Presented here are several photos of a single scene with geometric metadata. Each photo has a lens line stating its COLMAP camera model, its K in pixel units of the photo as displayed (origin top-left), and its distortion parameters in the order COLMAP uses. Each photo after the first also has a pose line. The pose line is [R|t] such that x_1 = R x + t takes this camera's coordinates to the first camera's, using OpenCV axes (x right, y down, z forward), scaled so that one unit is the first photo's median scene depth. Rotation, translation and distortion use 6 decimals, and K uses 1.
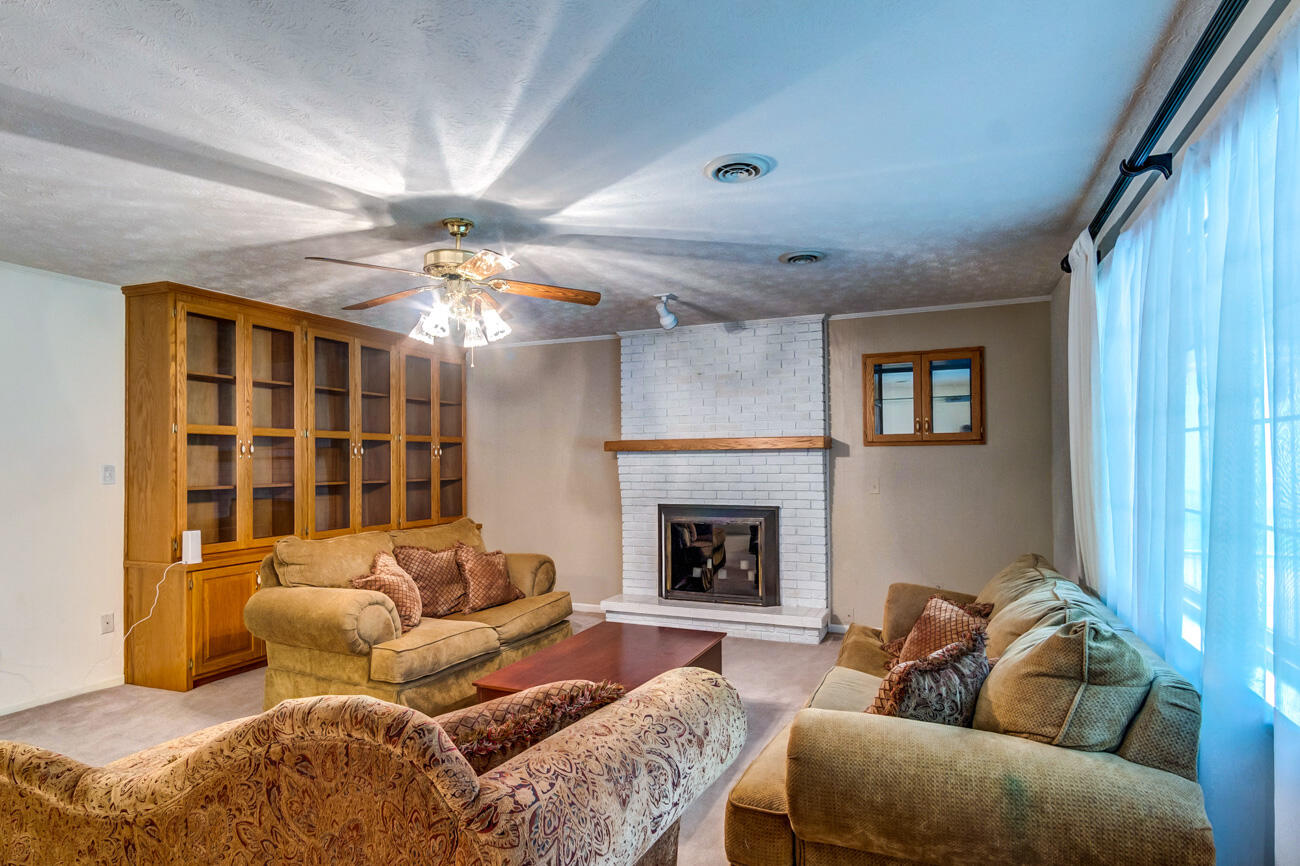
lens RADIAL K [[695.4, 0, 650.6], [0, 695.4, 456.4], [0, 0, 1]] dist [0.004792, 0.000944]
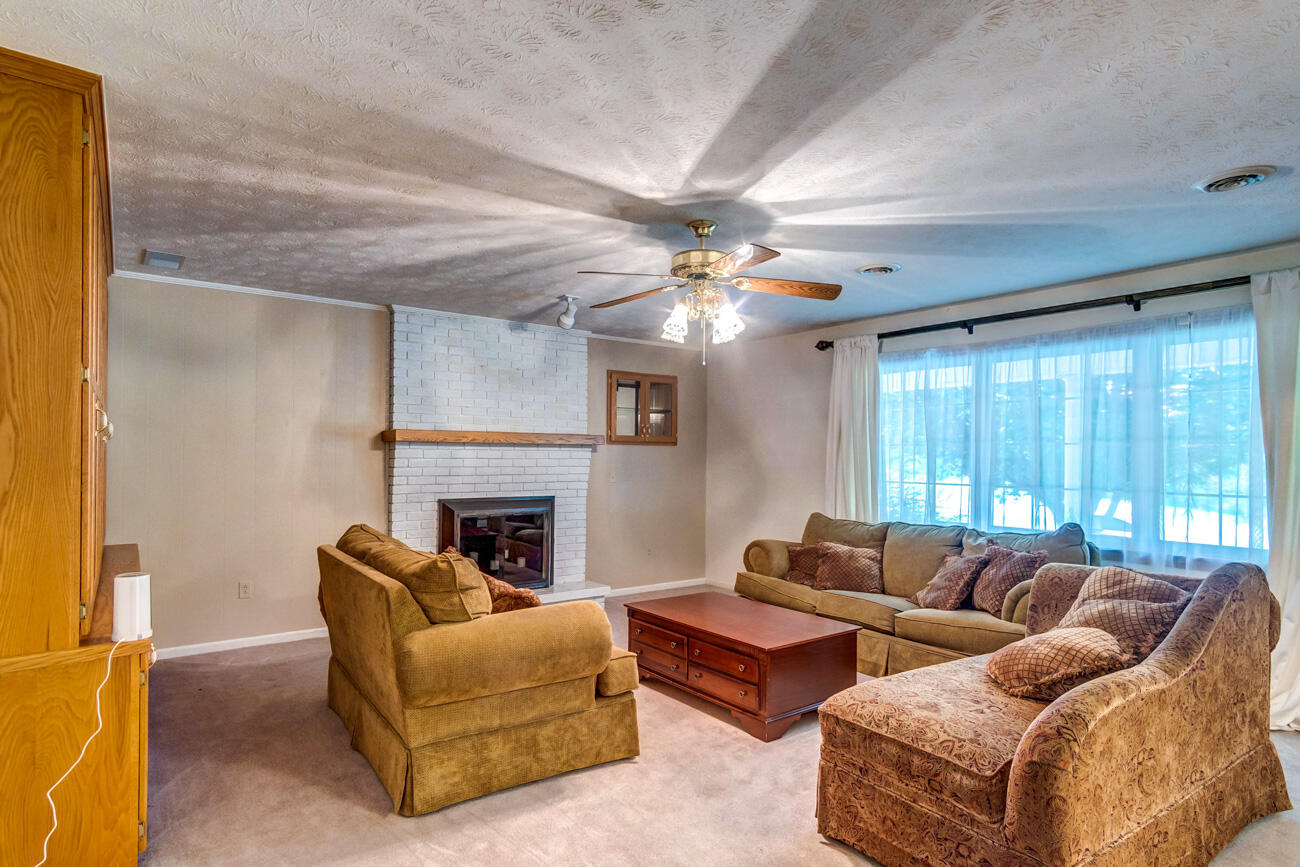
lens RADIAL K [[695.4, 0, 650.6], [0, 695.4, 456.9], [0, 0, 1]] dist [0.004792, 0.000944]
pose [[0.489568, 0.010383, 0.871903, -0.728145], [-0.014615, 0.999886, -0.003701, 0.011609], [-0.871843, -0.010931, 0.489664, 0.327241]]
